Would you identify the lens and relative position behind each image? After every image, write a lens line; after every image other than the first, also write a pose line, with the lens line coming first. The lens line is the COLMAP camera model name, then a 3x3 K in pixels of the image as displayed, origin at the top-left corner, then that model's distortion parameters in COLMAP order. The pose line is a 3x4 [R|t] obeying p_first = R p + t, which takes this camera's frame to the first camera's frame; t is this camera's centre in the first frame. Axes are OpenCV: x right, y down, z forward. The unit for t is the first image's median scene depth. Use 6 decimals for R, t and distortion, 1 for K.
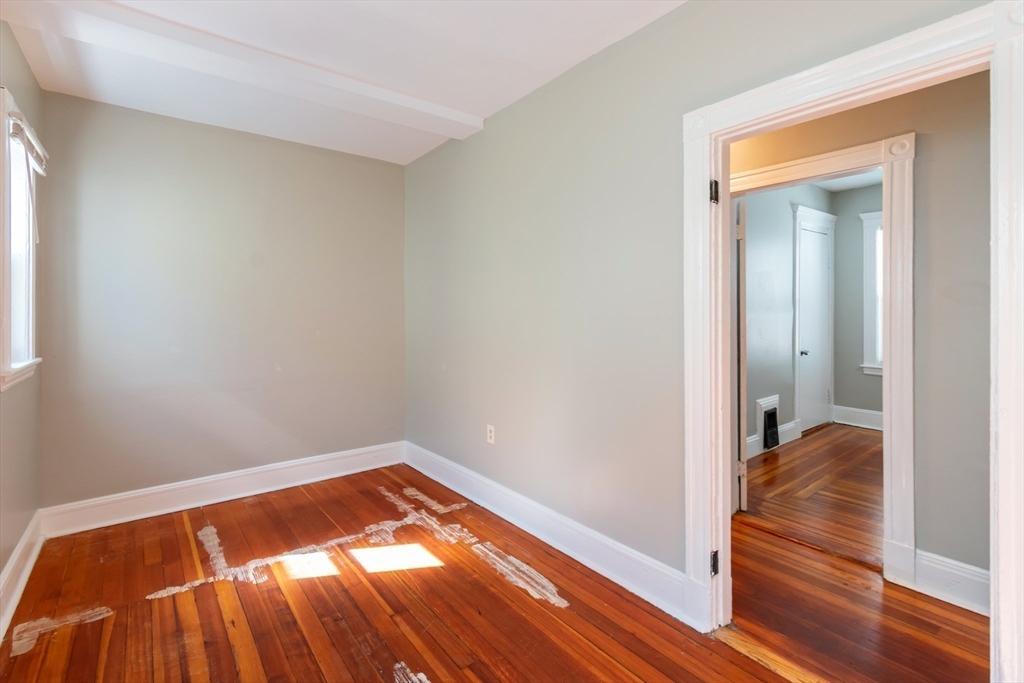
lens RADIAL K [[470.2, 0, 514.9], [0, 470.2, 313.0], [0, 0, 1]] dist [0.000547, -0.000487]
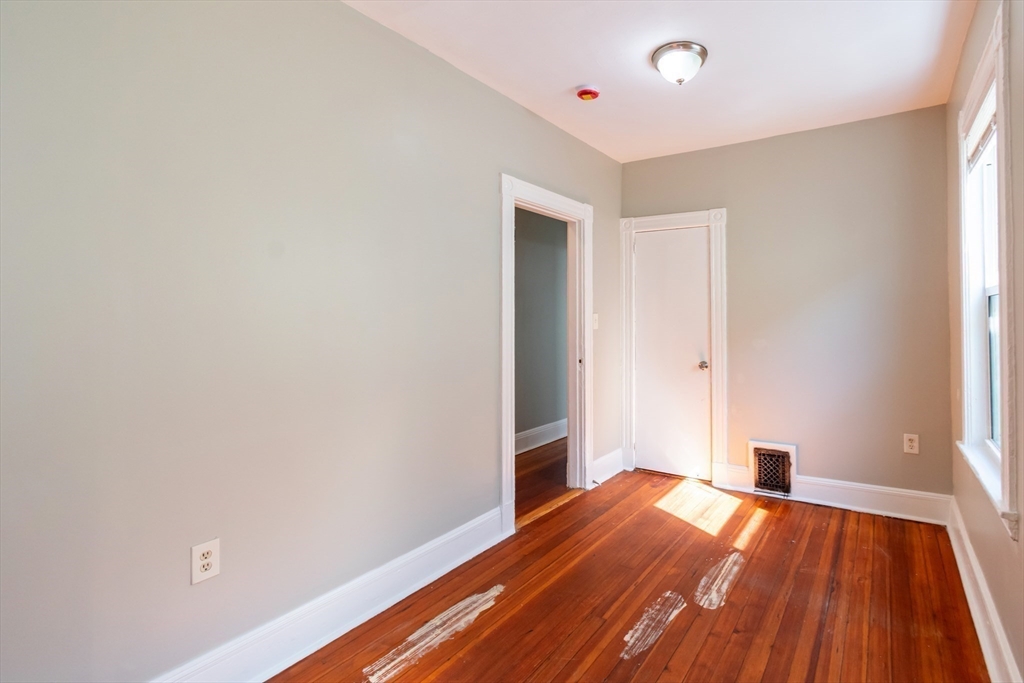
lens RADIAL K [[491.8, 0, 594.9], [0, 491.8, 309.0], [0, 0, 1]] dist [0.000900, -0.000164]
pose [[-0.366861, 0.011114, 0.930209, -0.823823], [0.001435, 0.999934, -0.011381, -0.000007], [-0.930275, -0.002840, -0.366853, 0.974584]]
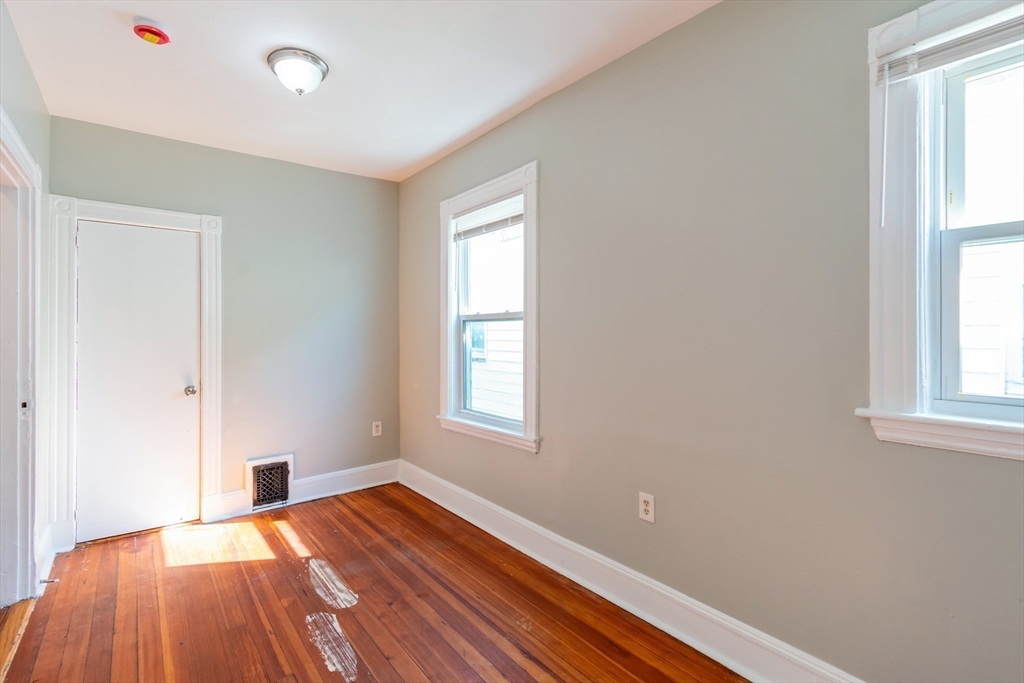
lens RADIAL K [[470.5, 0, 483.8], [0, 470.5, 329.7], [0, 0, 1]] dist [-0.000490, -0.000327]
pose [[-0.999510, 0.001686, 0.031261, -0.378063], [0.001614, 0.999996, -0.002333, -0.002801], [-0.031265, -0.002282, -0.999509, 1.342677]]
